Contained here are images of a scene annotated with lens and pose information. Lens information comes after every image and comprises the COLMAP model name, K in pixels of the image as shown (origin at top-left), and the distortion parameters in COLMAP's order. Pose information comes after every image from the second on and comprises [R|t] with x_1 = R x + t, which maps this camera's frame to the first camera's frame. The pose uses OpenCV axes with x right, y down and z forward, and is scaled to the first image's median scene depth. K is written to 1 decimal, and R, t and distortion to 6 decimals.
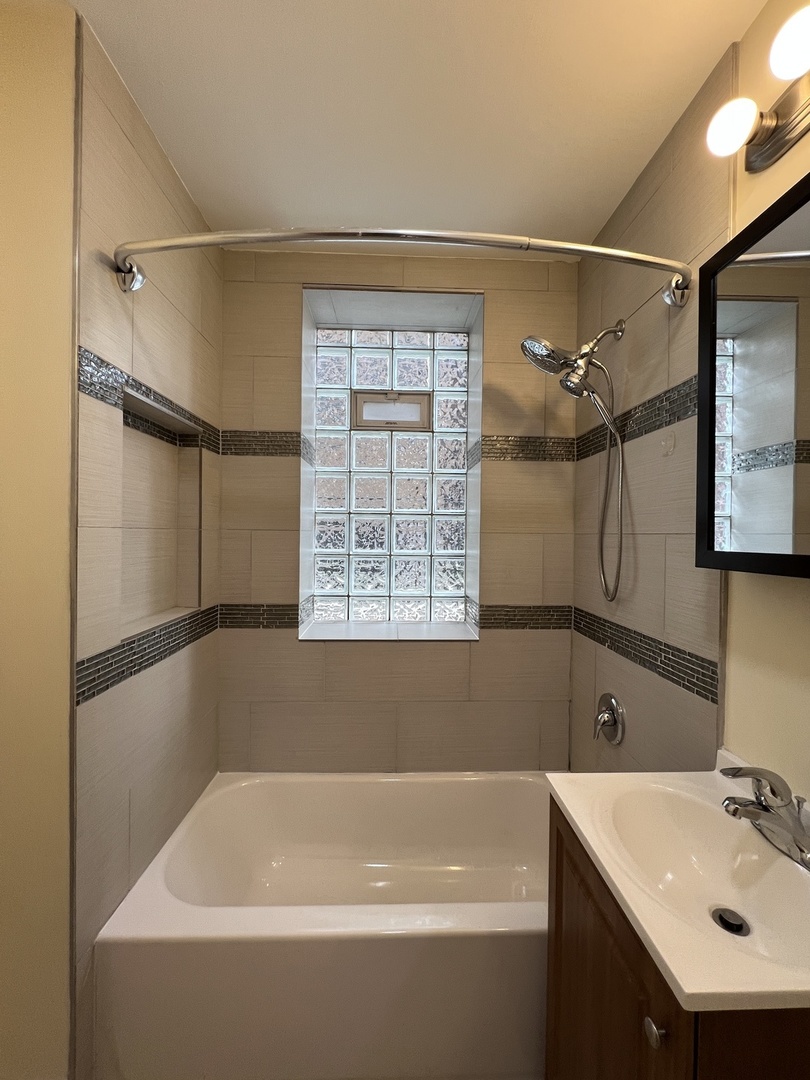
lens RADIAL K [[442.0, 0, 405.0], [0, 442.0, 540.0], [0, 0, 1]] dist [-0.000799, -0.000438]
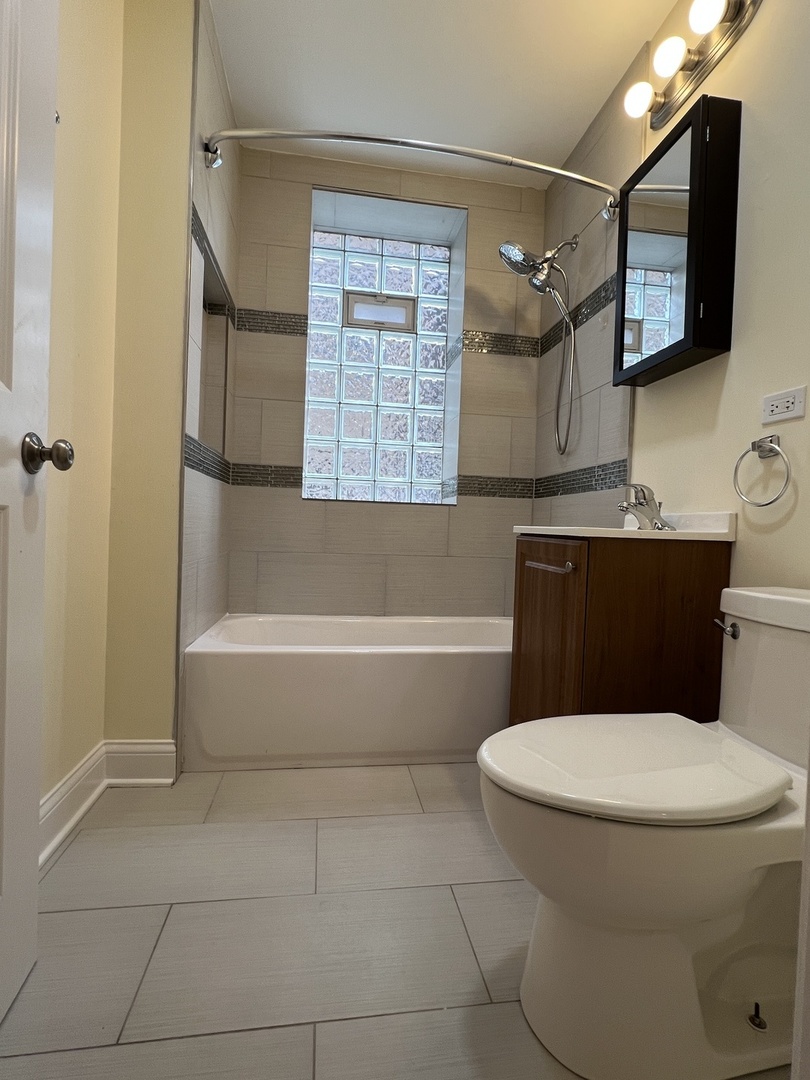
lens RADIAL K [[532.0, 0, 405.0], [0, 532.0, 540.0], [0, 0, 1]] dist [0.000477, -0.000088]
pose [[0.992289, 0.020768, 0.122193, -0.141566], [-0.021896, 0.999729, 0.007893, 0.314391], [-0.121996, -0.010508, 0.992475, -0.392893]]
